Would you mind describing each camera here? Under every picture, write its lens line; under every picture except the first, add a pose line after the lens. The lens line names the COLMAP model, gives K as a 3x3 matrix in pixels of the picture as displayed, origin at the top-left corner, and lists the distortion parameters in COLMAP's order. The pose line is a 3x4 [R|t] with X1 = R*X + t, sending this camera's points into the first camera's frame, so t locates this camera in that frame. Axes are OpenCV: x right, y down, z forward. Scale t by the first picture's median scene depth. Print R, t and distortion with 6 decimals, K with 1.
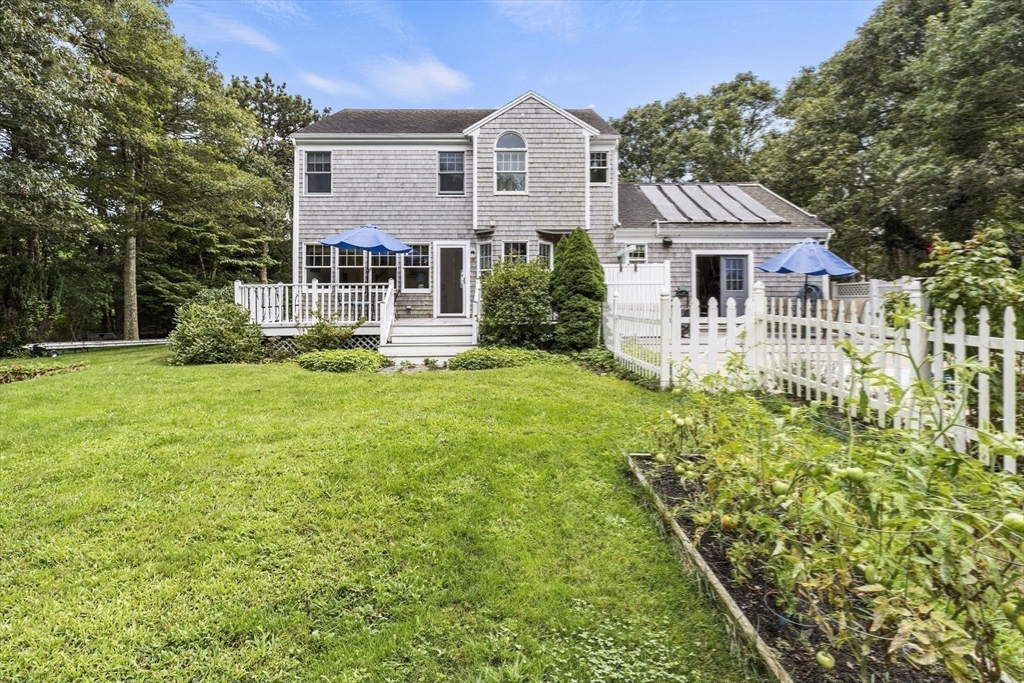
lens RADIAL K [[467.2, 0, 518.1], [0, 467.2, 288.4], [0, 0, 1]] dist [0.000029, 0.000304]
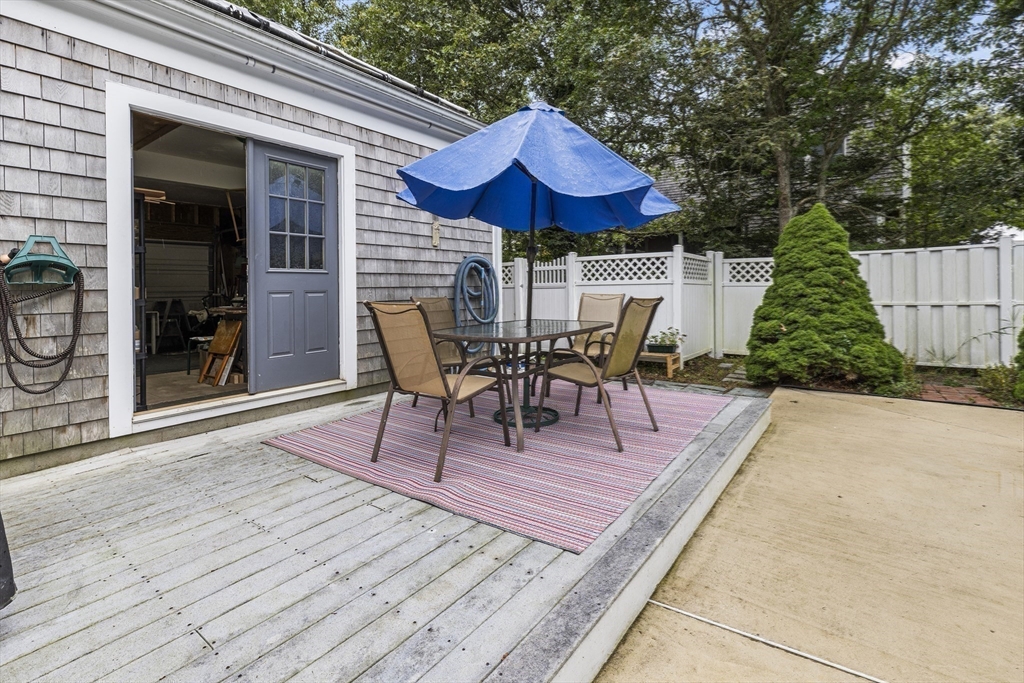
lens RADIAL K [[467.2, 0, 518.1], [0, 467.2, 288.4], [0, 0, 1]] dist [0.000029, 0.000304]
pose [[0.603946, -0.010240, 0.796959, 0.323945], [-0.006049, 0.999830, 0.017431, 0.011036], [-0.797002, -0.015348, 0.603781, 0.739355]]
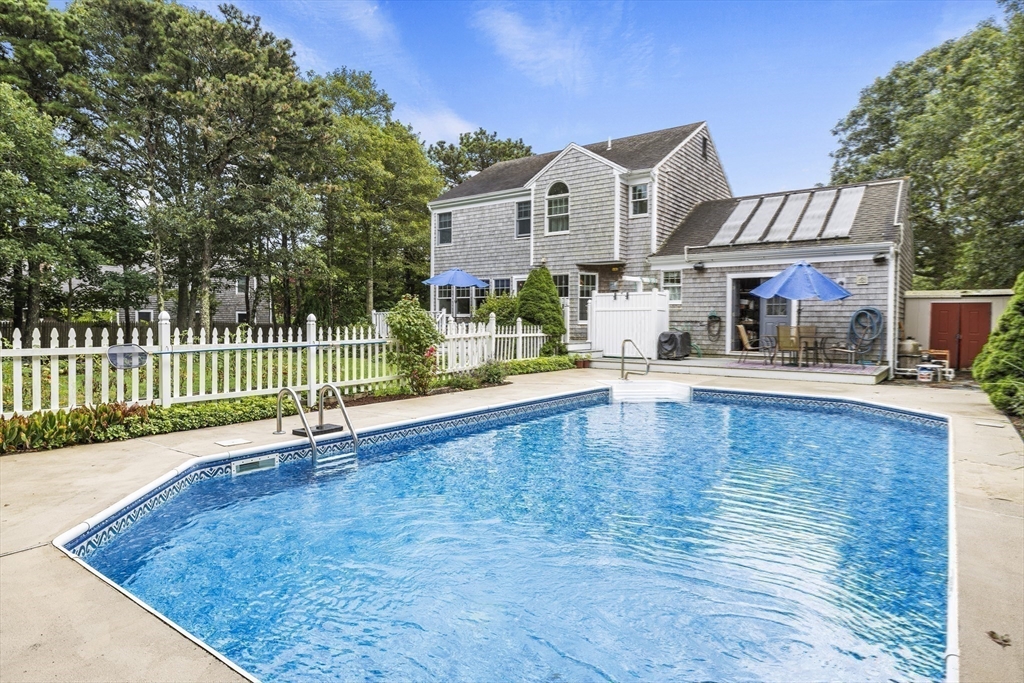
lens RADIAL K [[588.8, 0, 511.3], [0, 588.8, 324.7], [0, 0, 1]] dist [0.000820, 0.000035]
pose [[0.800472, 0.008720, -0.599307, 0.775899], [0.007107, 0.999686, 0.024038, -0.009764], [0.599329, -0.023501, 0.800158, -0.262404]]
